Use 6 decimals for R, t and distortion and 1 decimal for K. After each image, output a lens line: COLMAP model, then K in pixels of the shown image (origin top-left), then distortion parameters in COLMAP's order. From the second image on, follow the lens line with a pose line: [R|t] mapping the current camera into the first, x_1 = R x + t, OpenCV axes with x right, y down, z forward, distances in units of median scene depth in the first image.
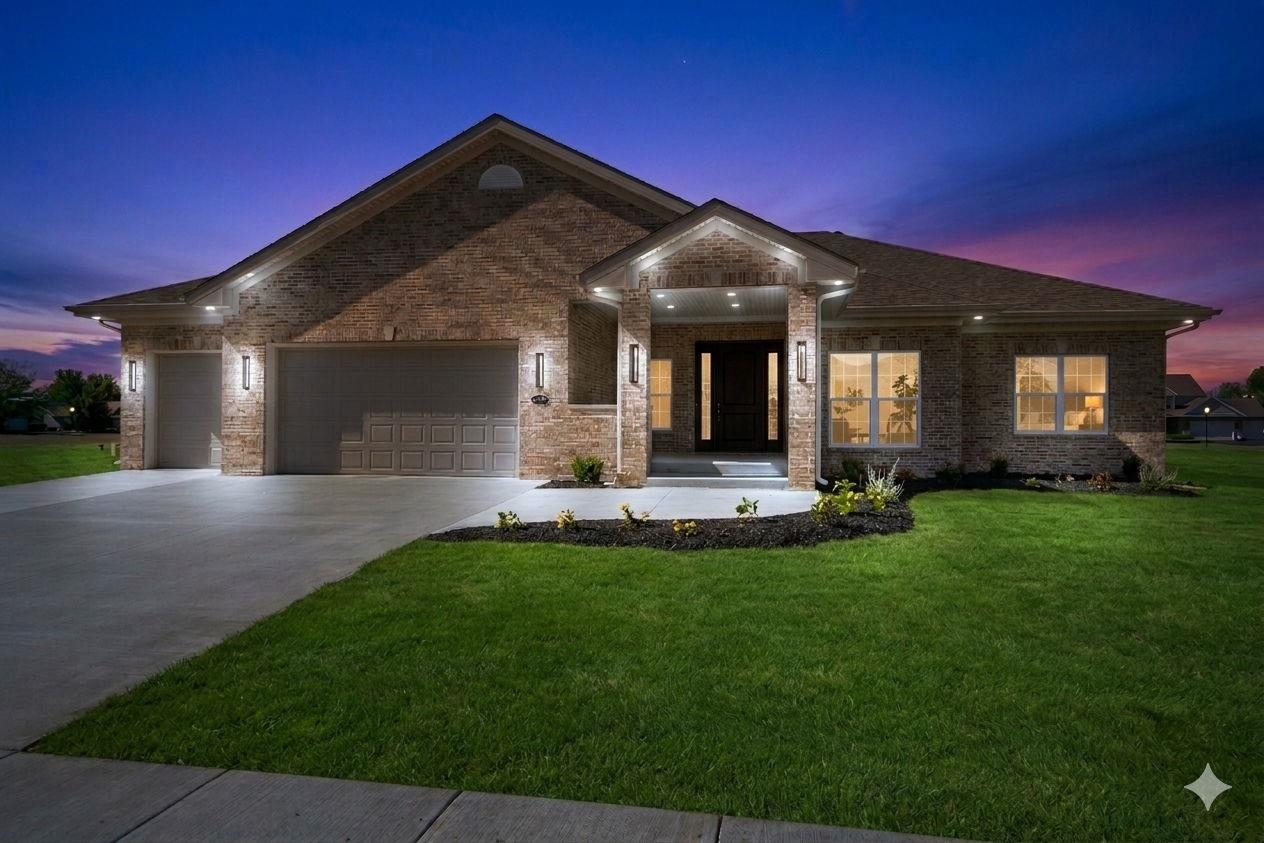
lens RADIAL K [[796.4, 0, 632.0], [0, 796.4, 421.5], [0, 0, 1]] dist [0.033203, 0.000064]
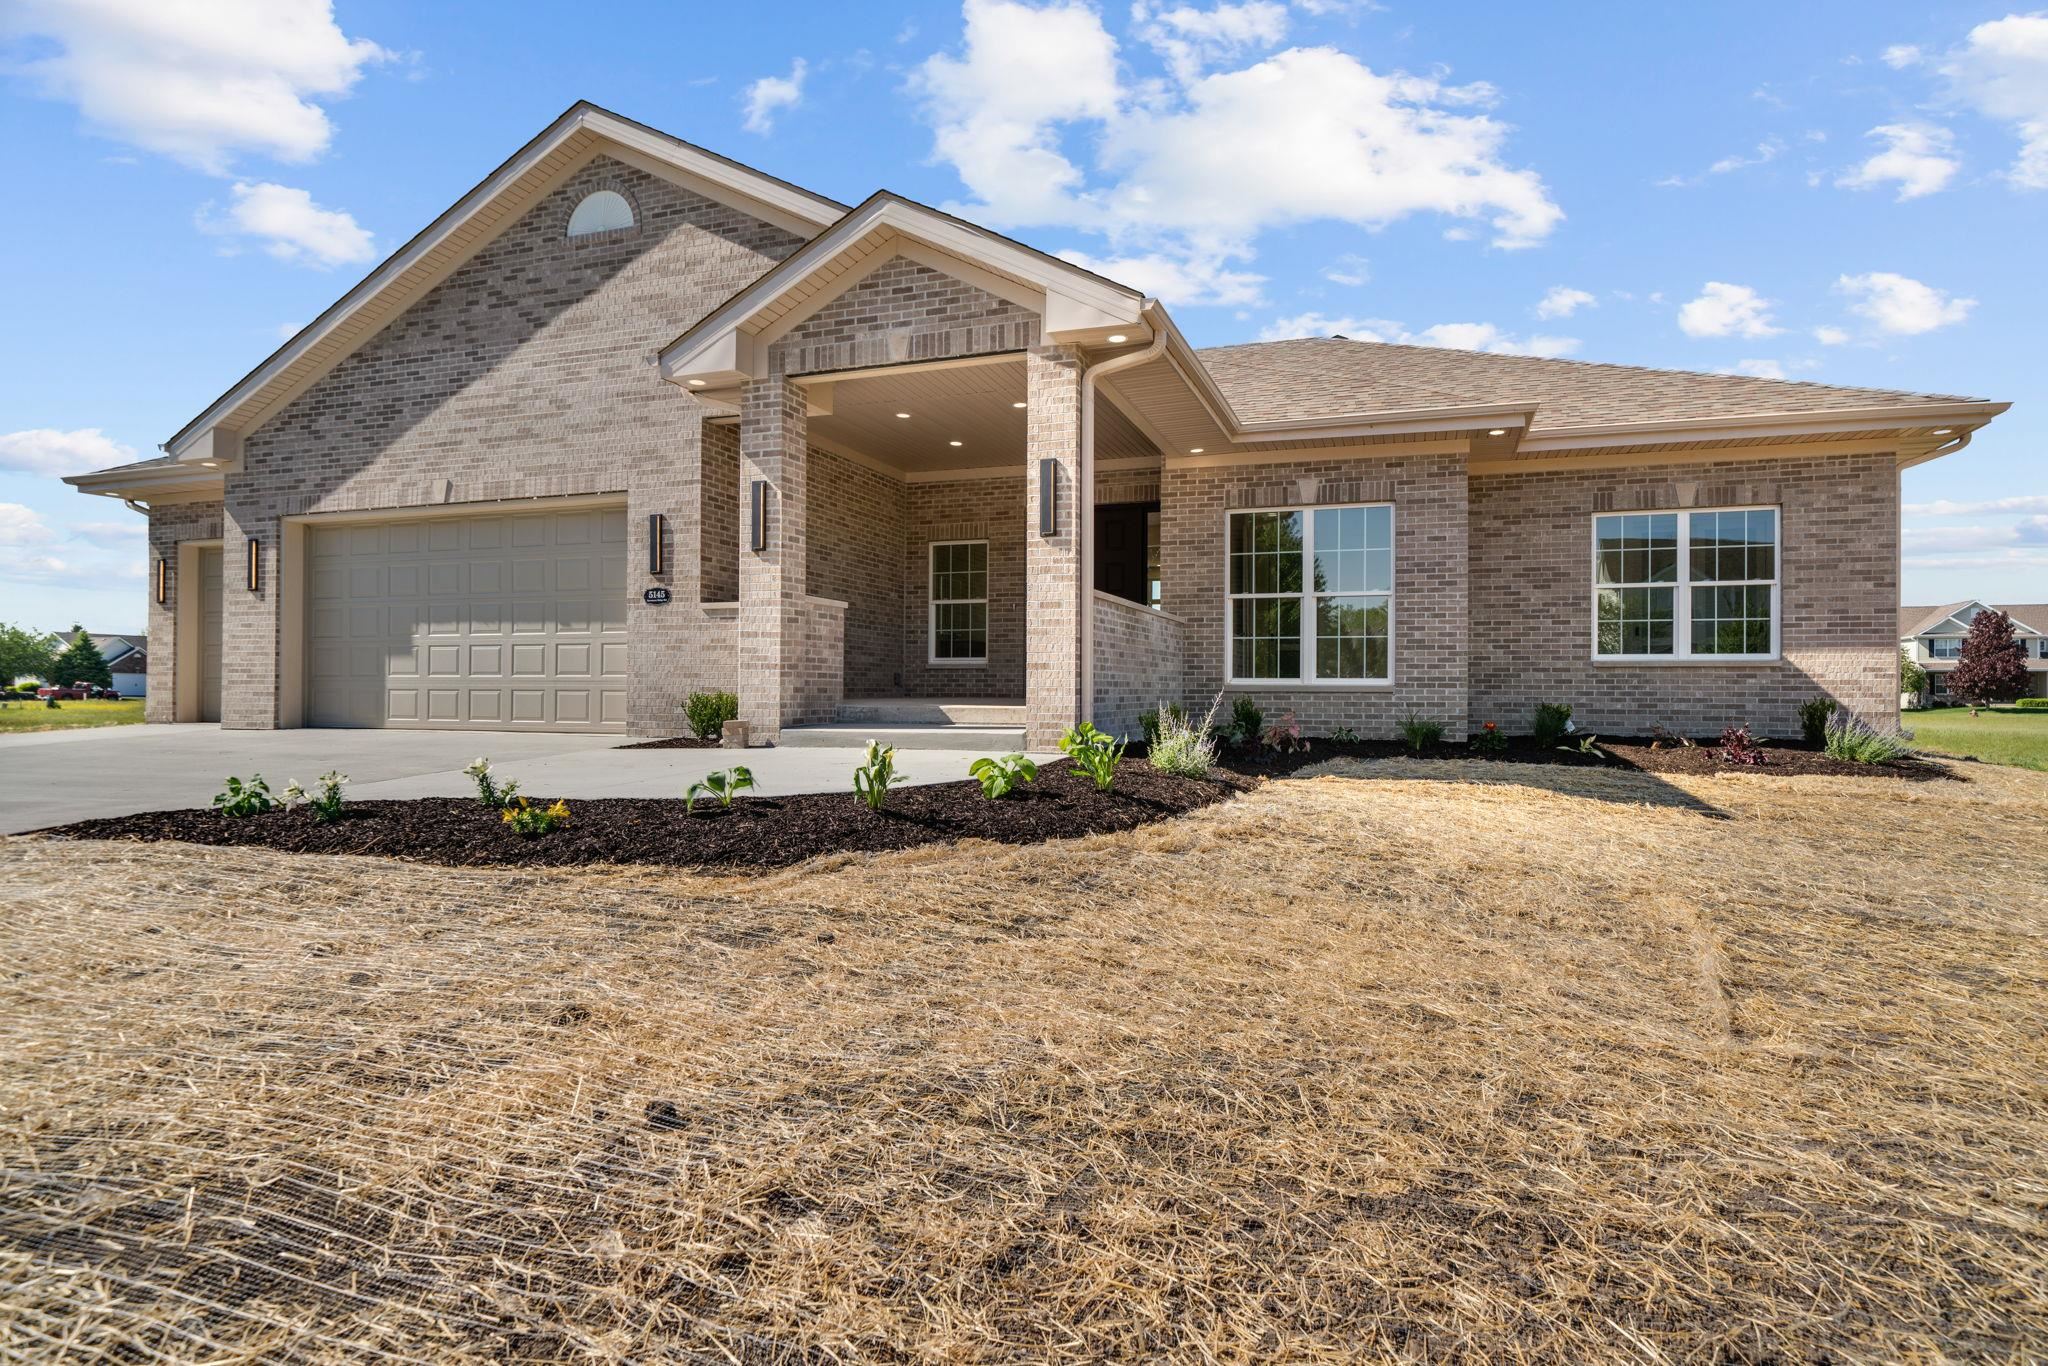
lens RADIAL K [[1096.5, 0, 1030.5], [0, 1096.5, 679.1], [0, 0, 1]] dist [0.000615, 0.000443]
pose [[0.987314, -0.003404, -0.158742, 0.309586], [0.002327, 0.999973, -0.006967, 0.043978], [0.158762, 0.006509, 0.987295, 0.312377]]
